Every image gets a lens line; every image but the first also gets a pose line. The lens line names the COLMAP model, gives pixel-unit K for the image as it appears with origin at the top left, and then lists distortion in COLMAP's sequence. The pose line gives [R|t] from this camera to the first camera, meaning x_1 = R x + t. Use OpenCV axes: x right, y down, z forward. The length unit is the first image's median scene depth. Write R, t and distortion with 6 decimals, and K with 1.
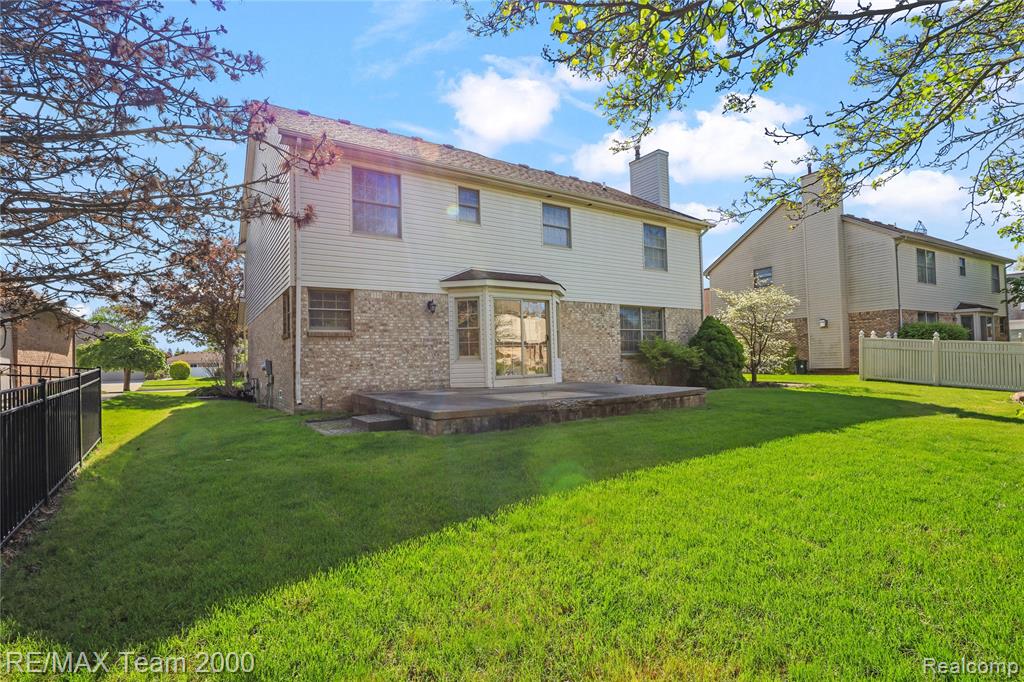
lens RADIAL K [[480.6, 0, 512.0], [0, 480.6, 341.0], [0, 0, 1]] dist [0.000028, -0.000017]
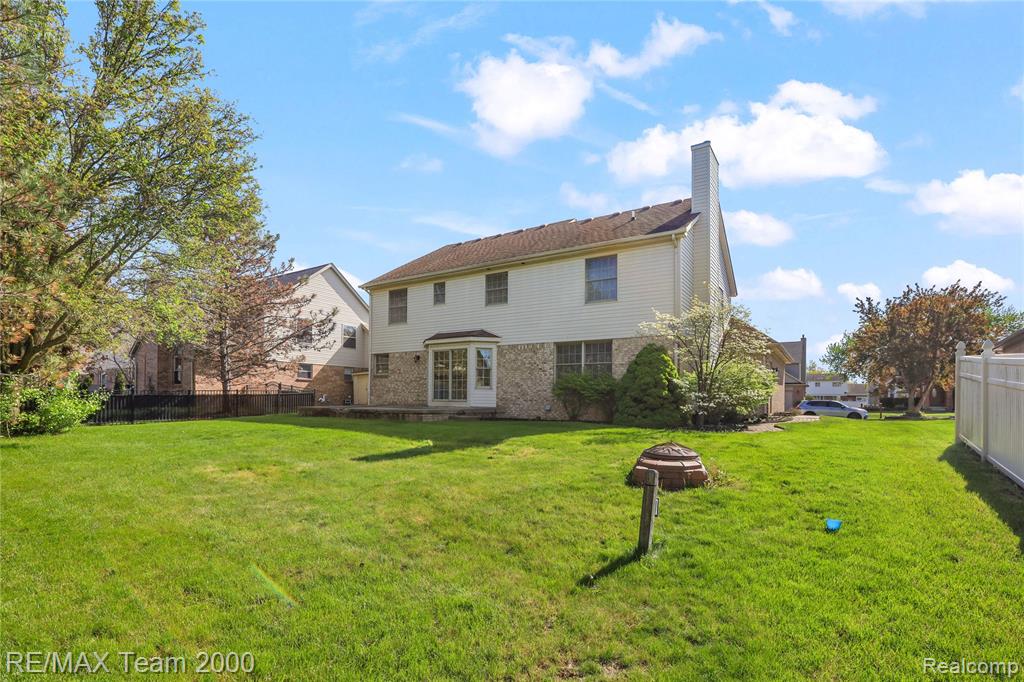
lens RADIAL K [[489.2, 0, 512.7], [0, 489.2, 394.9], [0, 0, 1]] dist [-0.000788, -0.000084]
pose [[0.410701, 0.019626, -0.911559, 1.490839], [0.015605, 0.999471, 0.028550, 0.014783], [0.911636, -0.025951, 0.410177, 0.536432]]
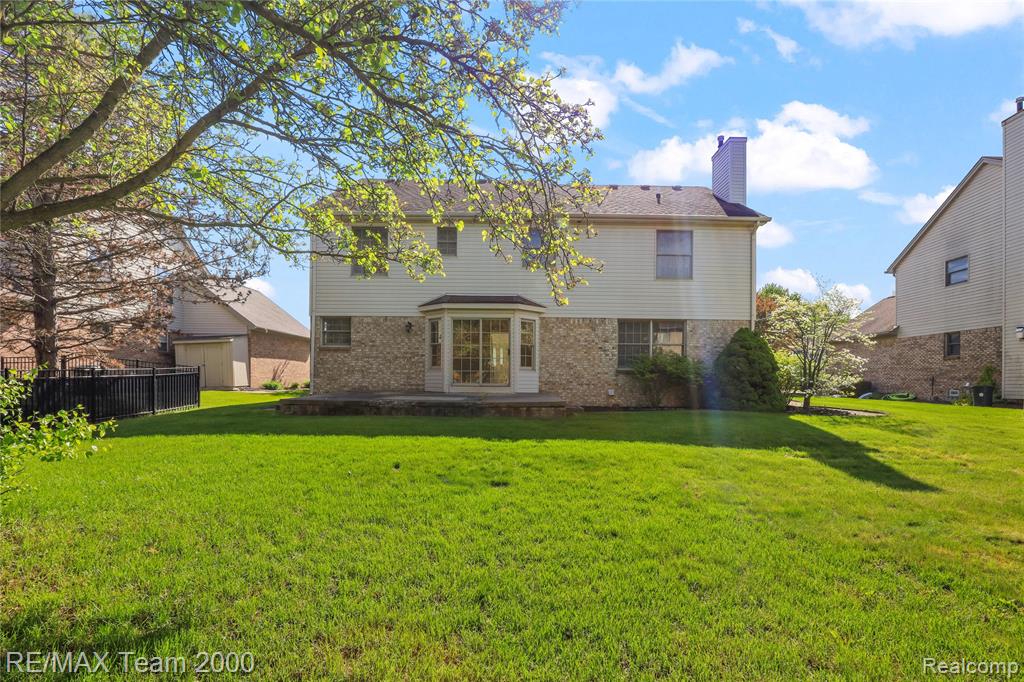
lens RADIAL K [[473.2, 0, 511.6], [0, 473.2, 376.2], [0, 0, 1]] dist [-0.001307, -0.000112]
pose [[0.845752, 0.030742, -0.532689, 0.681746], [-0.008670, 0.998999, 0.043888, 0.001688], [0.533505, -0.032500, 0.845172, 0.071476]]
